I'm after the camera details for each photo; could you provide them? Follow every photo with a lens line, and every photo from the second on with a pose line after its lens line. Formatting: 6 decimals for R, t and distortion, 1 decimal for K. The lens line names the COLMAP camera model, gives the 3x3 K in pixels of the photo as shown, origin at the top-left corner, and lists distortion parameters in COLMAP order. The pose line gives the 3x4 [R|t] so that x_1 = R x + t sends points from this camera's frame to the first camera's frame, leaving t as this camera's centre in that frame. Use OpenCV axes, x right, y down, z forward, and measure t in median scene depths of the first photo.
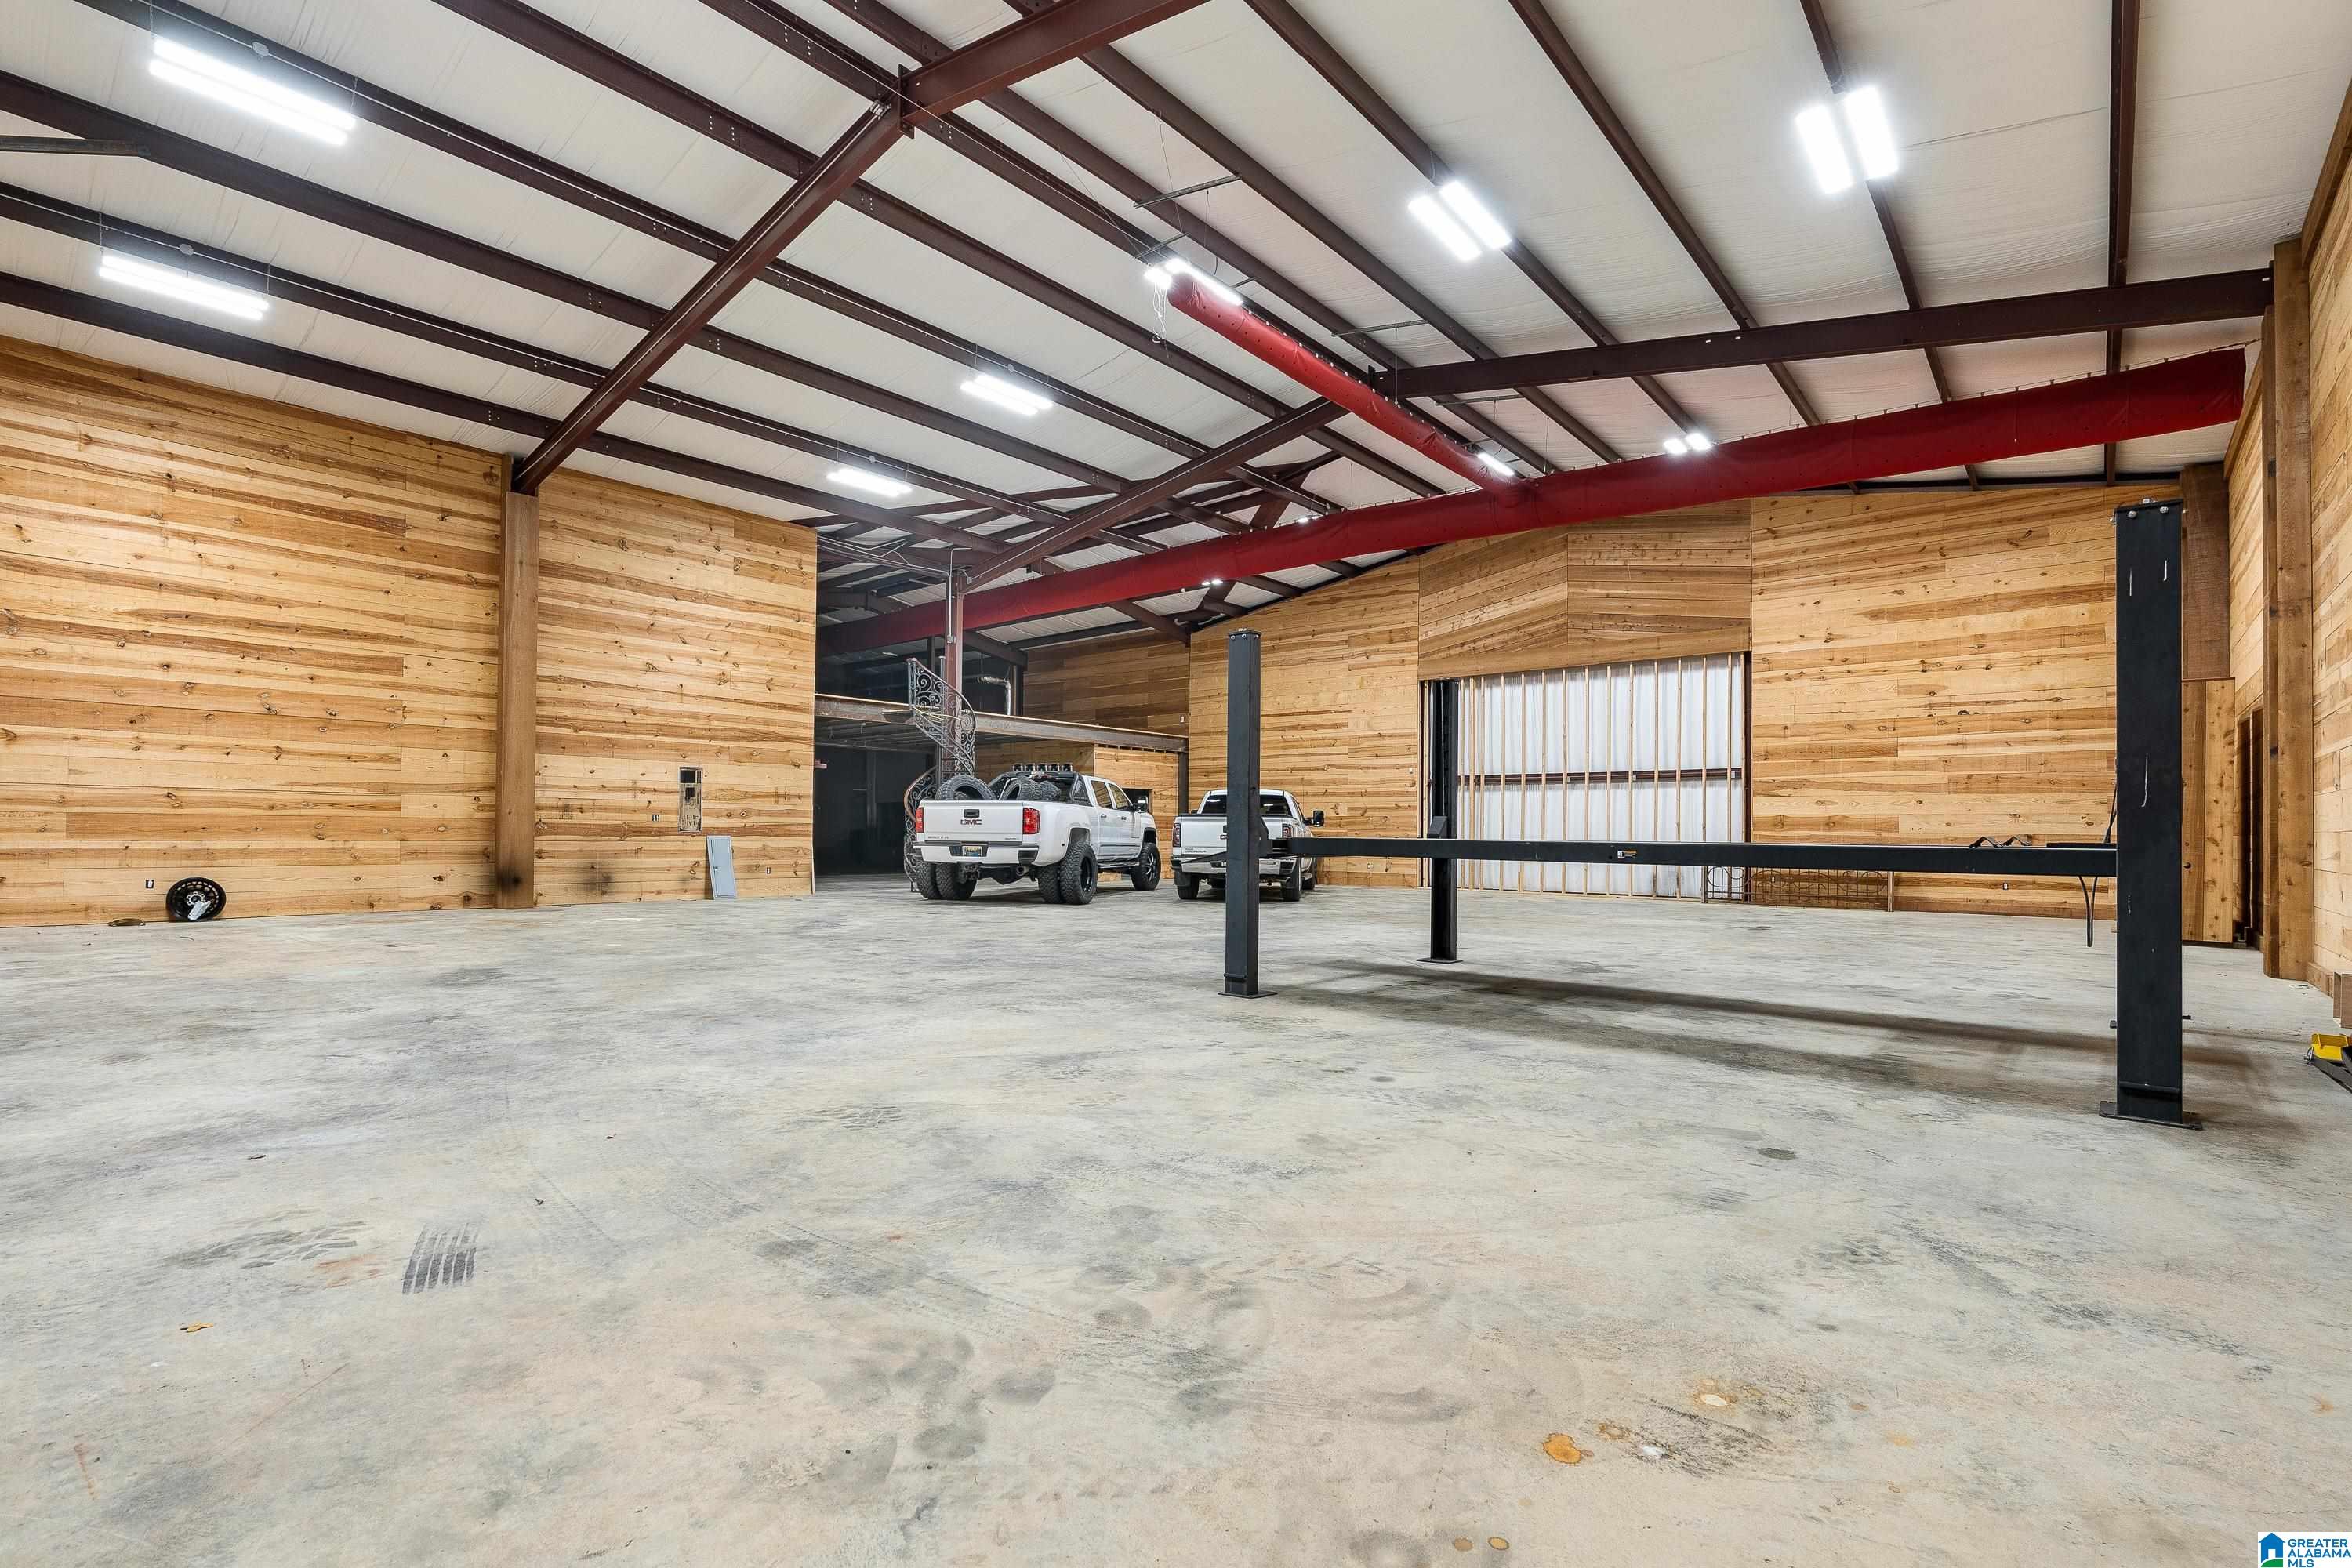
lens RADIAL K [[1106.5, 0, 1171.9], [0, 1106.5, 800.7], [0, 0, 1]] dist [0.010065, -0.000245]
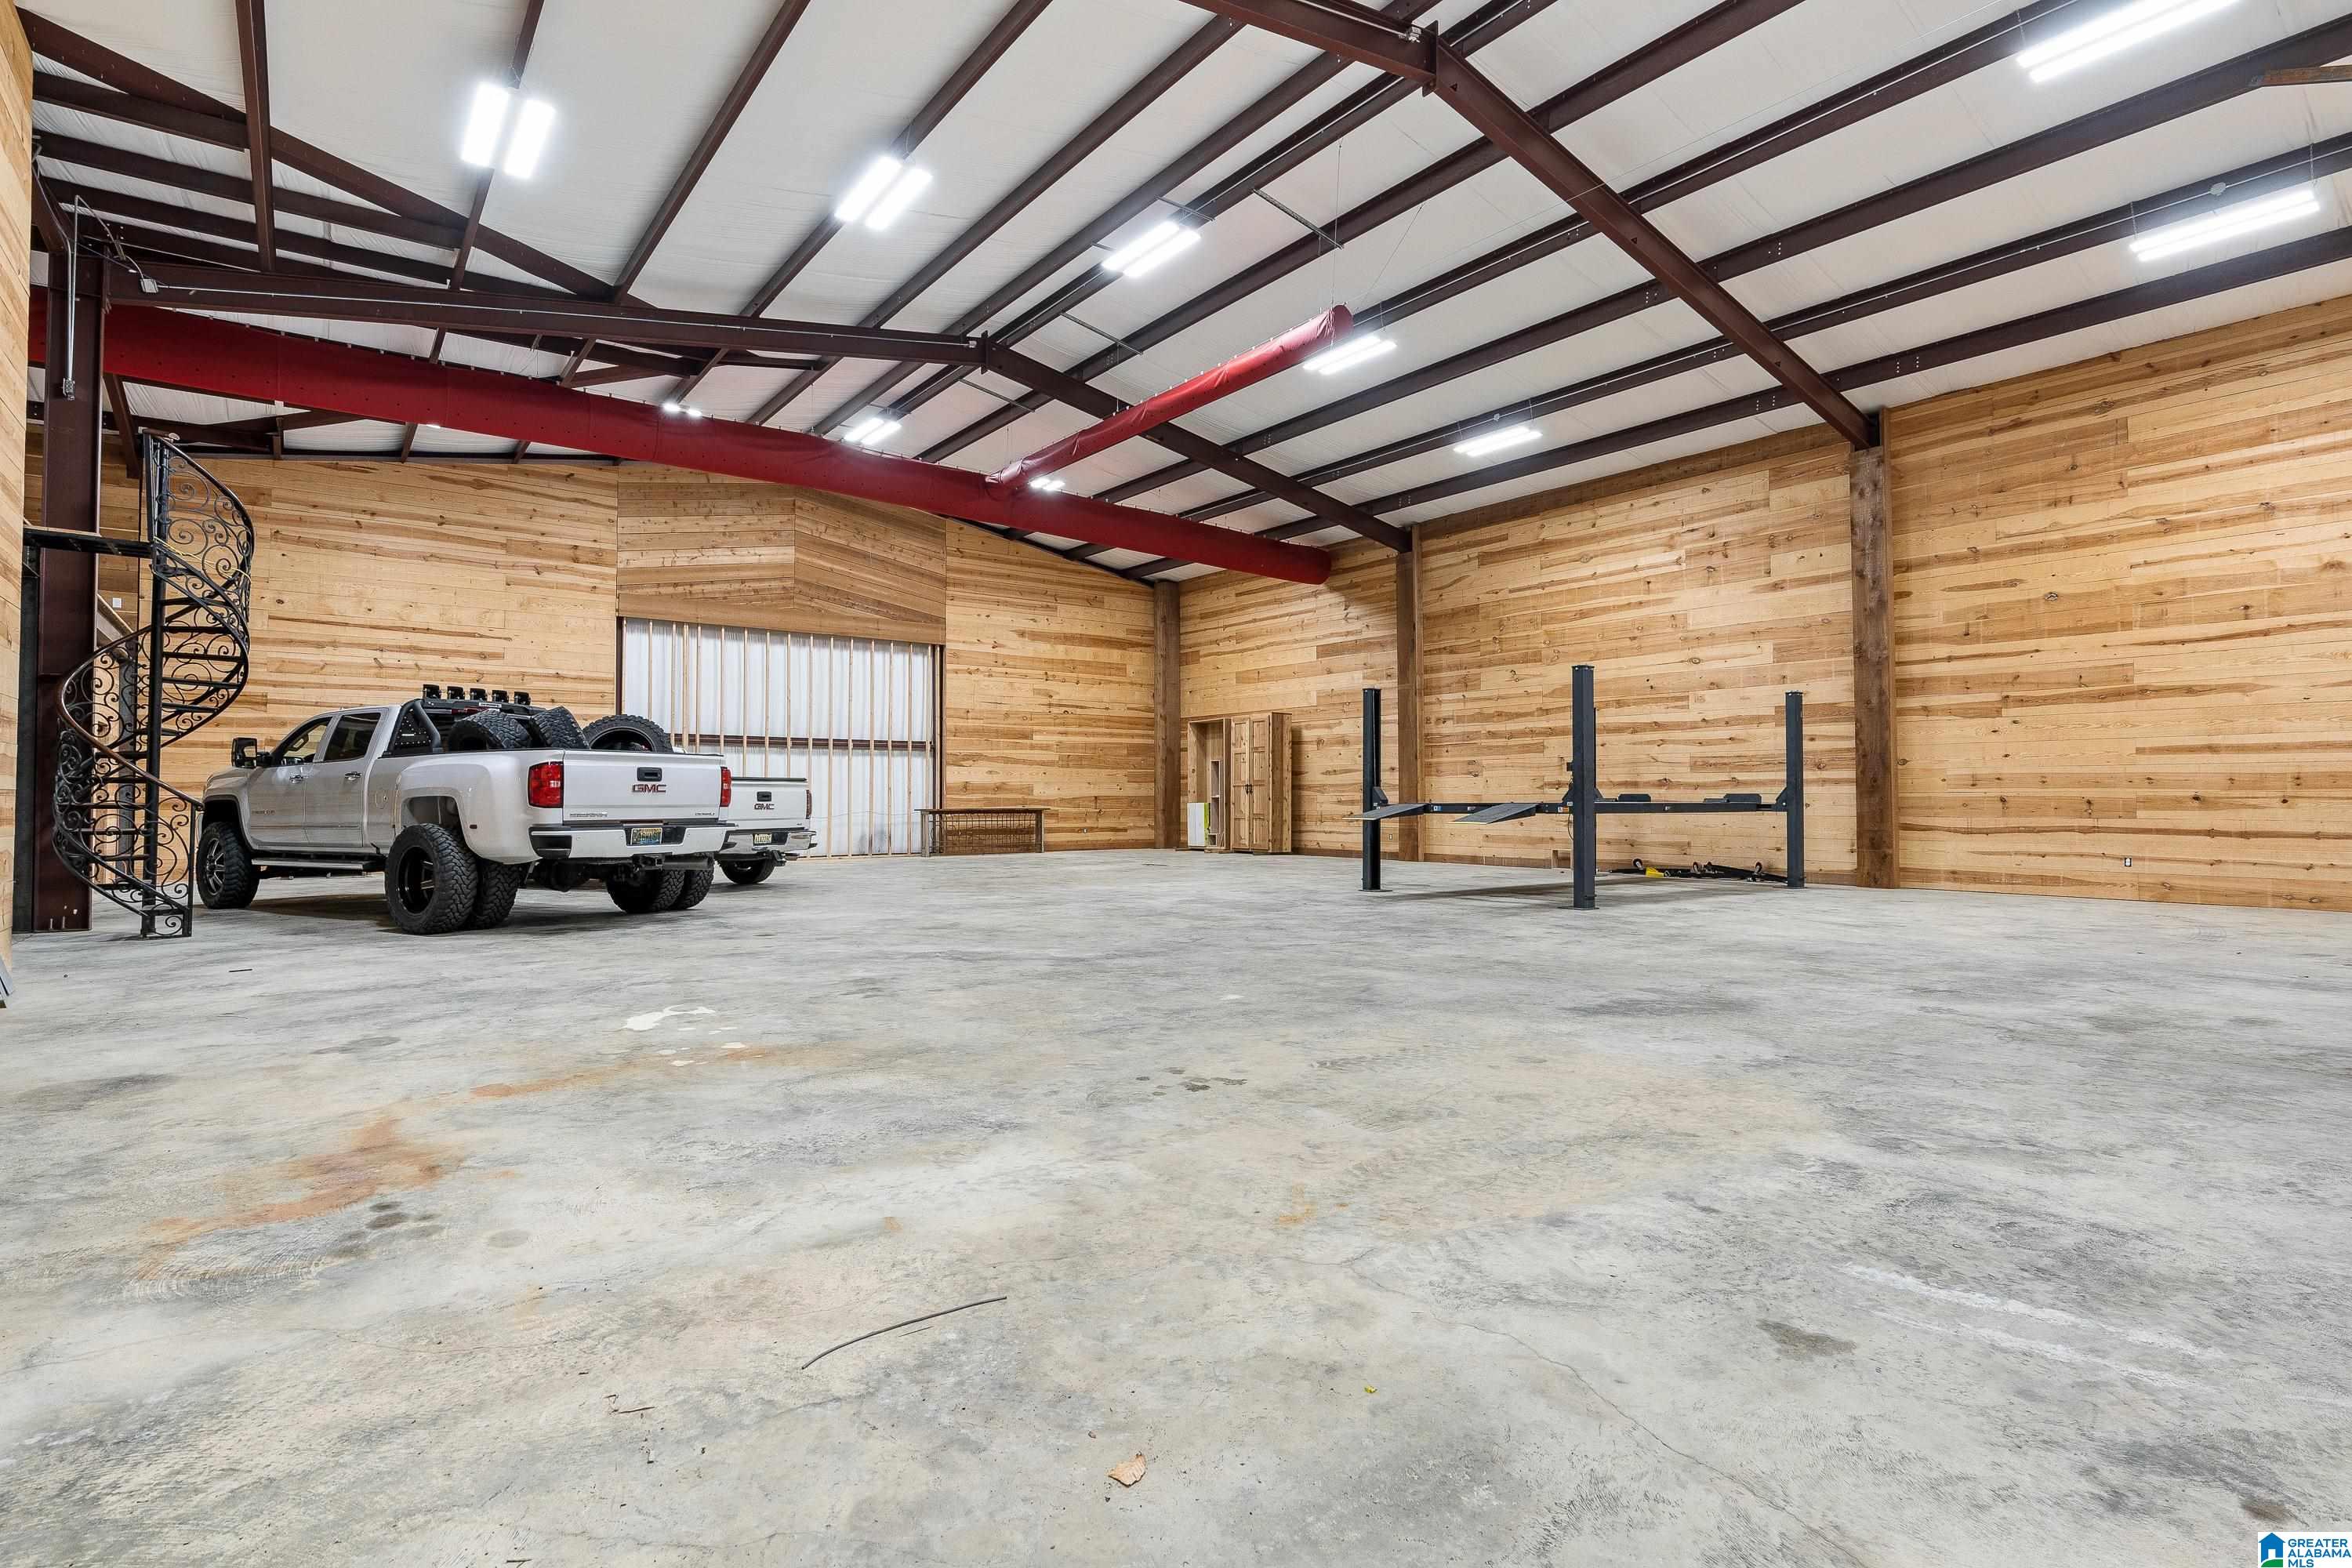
lens RADIAL K [[1134.8, 0, 1172.7], [0, 1134.8, 784.6], [0, 0, 1]] dist [0.001661, 0.000076]
pose [[0.214009, 0.002230, 0.976829, -0.631272], [-0.024394, 0.999698, 0.003062, 0.006633], [-0.976527, -0.024484, 0.213999, 0.491684]]
